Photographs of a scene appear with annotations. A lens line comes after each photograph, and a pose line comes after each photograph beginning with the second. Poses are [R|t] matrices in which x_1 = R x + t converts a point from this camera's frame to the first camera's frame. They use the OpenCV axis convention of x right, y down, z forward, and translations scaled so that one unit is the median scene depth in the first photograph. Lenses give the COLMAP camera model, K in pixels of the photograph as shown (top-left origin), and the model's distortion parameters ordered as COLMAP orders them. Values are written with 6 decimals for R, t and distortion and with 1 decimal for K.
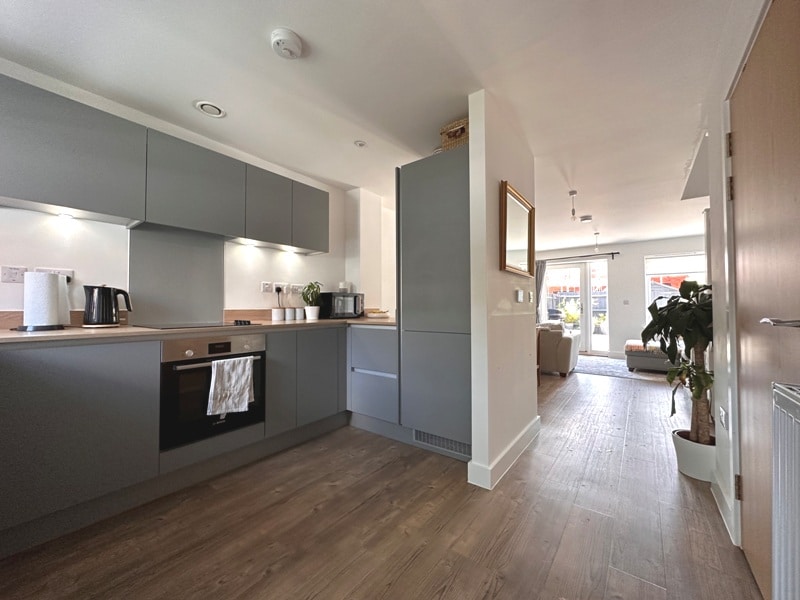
lens RADIAL K [[319.3, 0, 399.1], [0, 319.3, 301.4], [0, 0, 1]] dist [-0.001087, -0.000271]
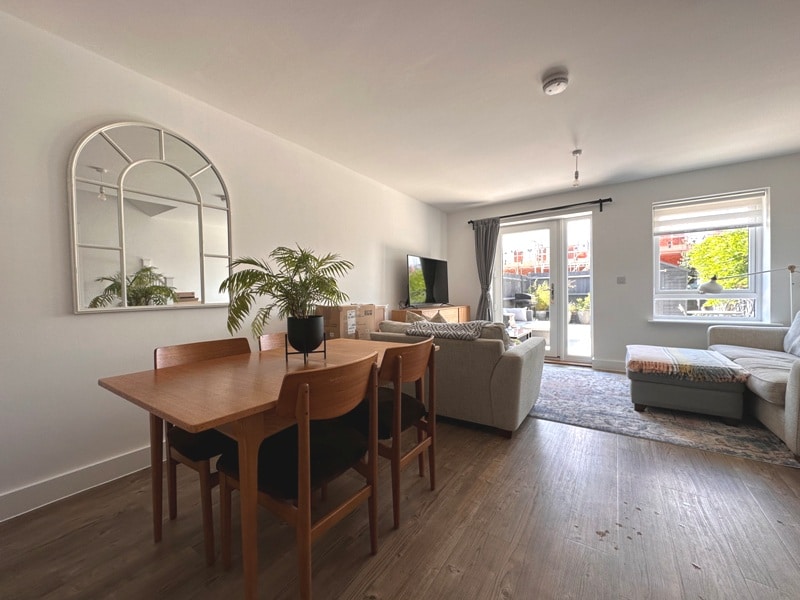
lens RADIAL K [[319.3, 0, 399.7], [0, 319.3, 301.4], [0, 0, 1]] dist [-0.001087, -0.000271]
pose [[0.998286, -0.015638, 0.056393, 0.227301], [0.013311, 0.999053, 0.041412, 0.011130], [-0.056987, -0.040590, 0.997549, 0.372844]]
